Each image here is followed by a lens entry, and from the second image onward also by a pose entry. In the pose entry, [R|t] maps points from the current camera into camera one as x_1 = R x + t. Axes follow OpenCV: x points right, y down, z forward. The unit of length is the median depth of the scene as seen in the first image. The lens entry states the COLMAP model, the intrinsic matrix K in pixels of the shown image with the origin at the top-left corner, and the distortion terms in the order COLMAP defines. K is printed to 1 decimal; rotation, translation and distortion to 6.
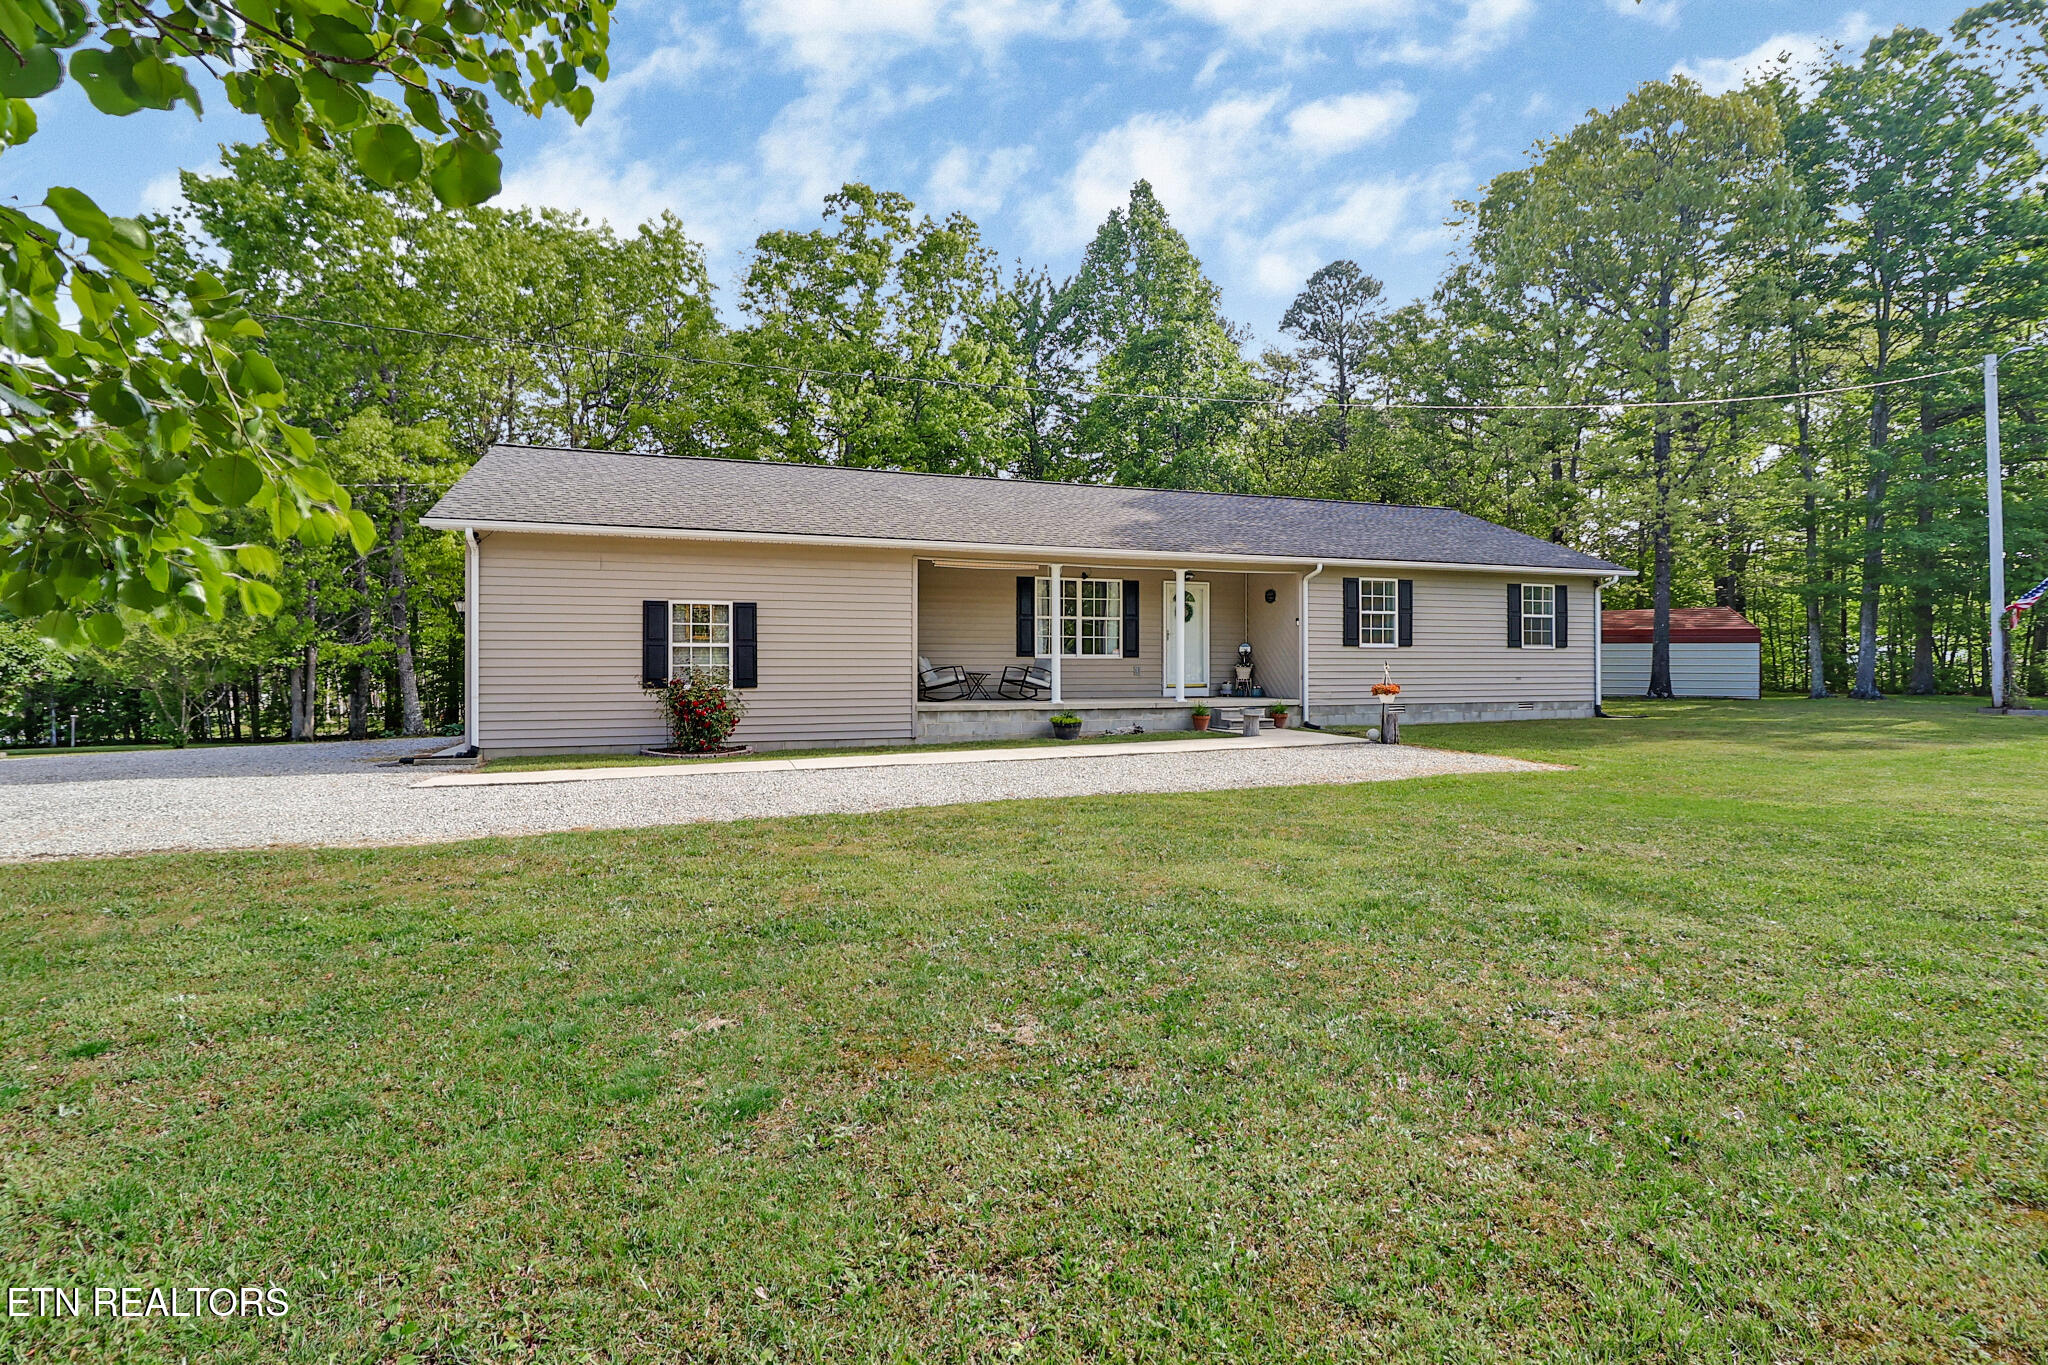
lens RADIAL K [[956.5, 0, 1024.1], [0, 956.5, 667.9], [0, 0, 1]] dist [-0.004937, -0.000742]
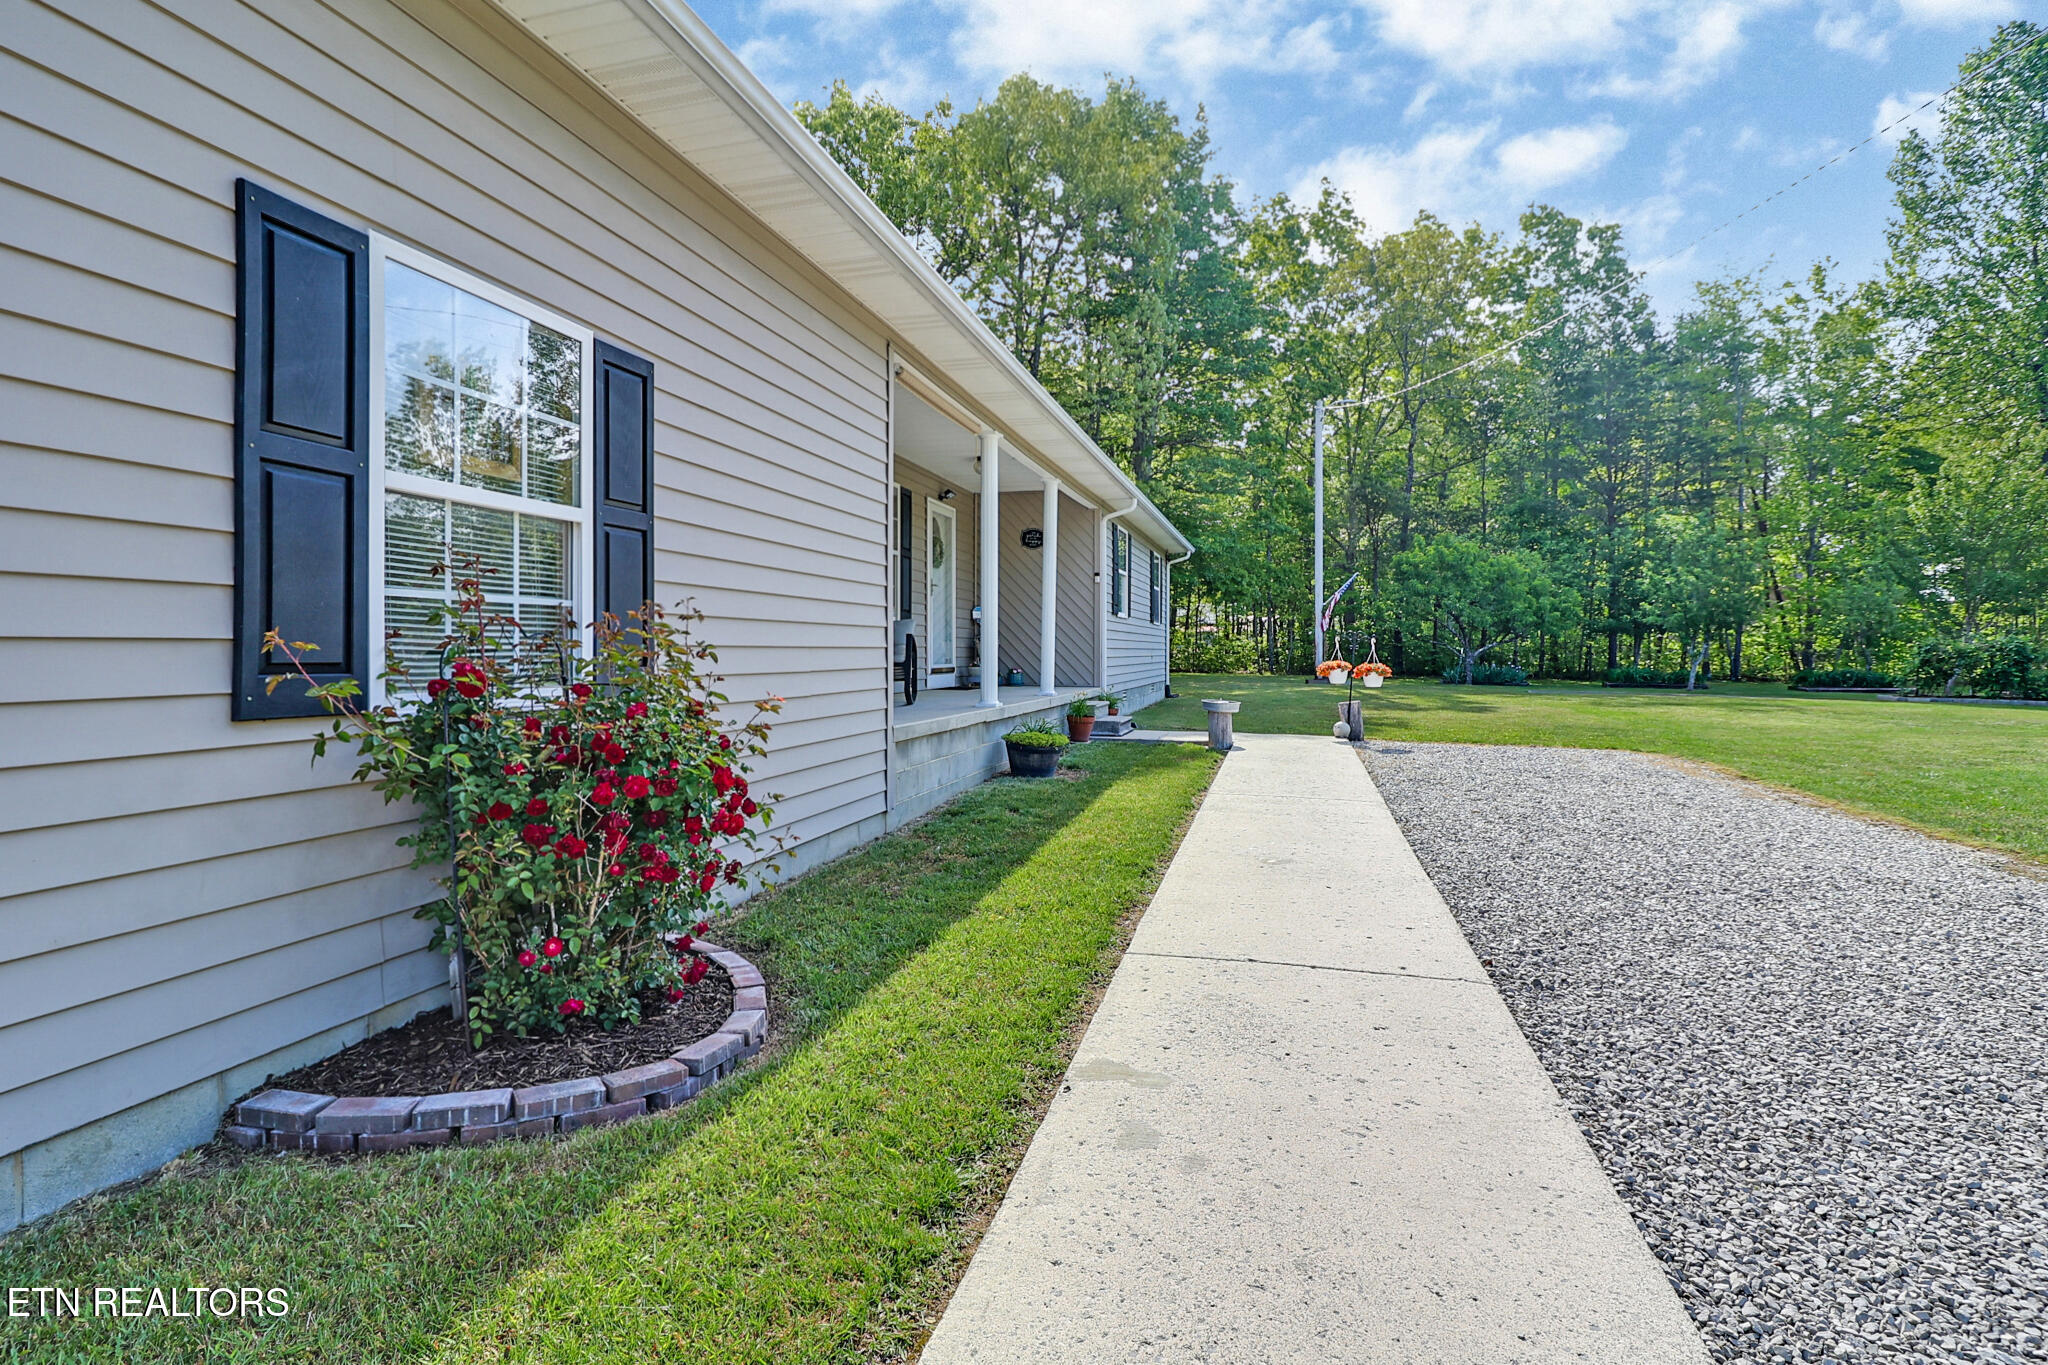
lens RADIAL K [[1007.8, 0, 1026.6], [0, 1007.8, 644.4], [0, 0, 1]] dist [-0.002350, -0.000647]
pose [[0.566391, 0.007244, 0.824105, -0.350813], [-0.001226, 0.999968, -0.007947, 0.007044], [-0.824135, 0.003491, 0.566382, 0.605492]]
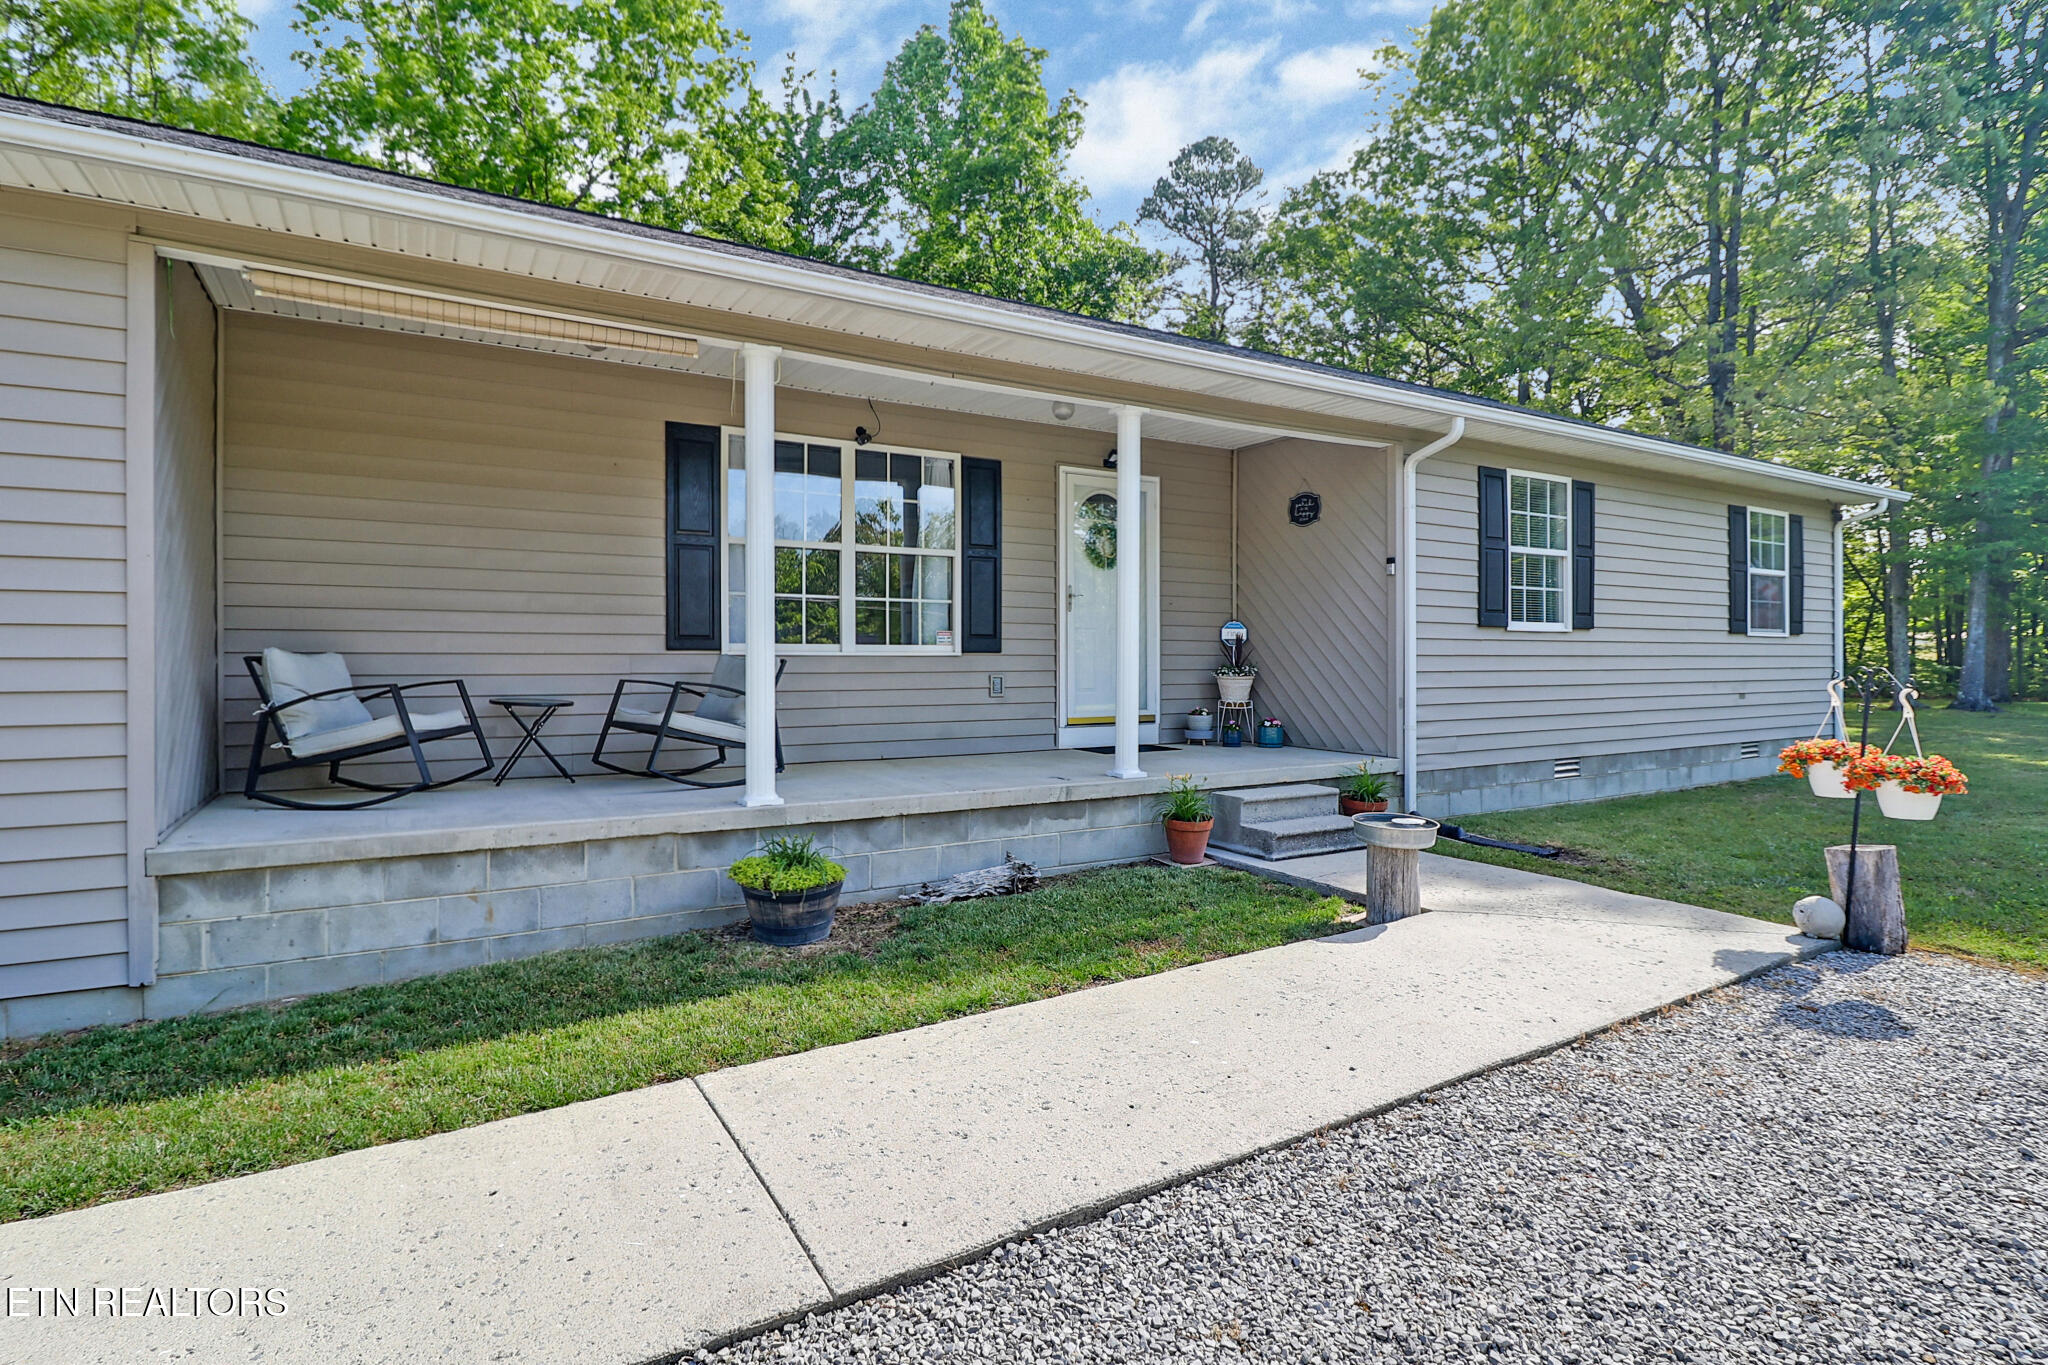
lens RADIAL K [[1022.2, 0, 1016.1], [0, 1022.2, 660.7], [0, 0, 1]] dist [-0.003463, -0.000723]
pose [[0.981474, 0.000933, 0.191595, 0.045225], [-0.001216, 0.999998, 0.001359, -0.008306], [-0.191593, -0.001567, 0.981473, 0.589968]]
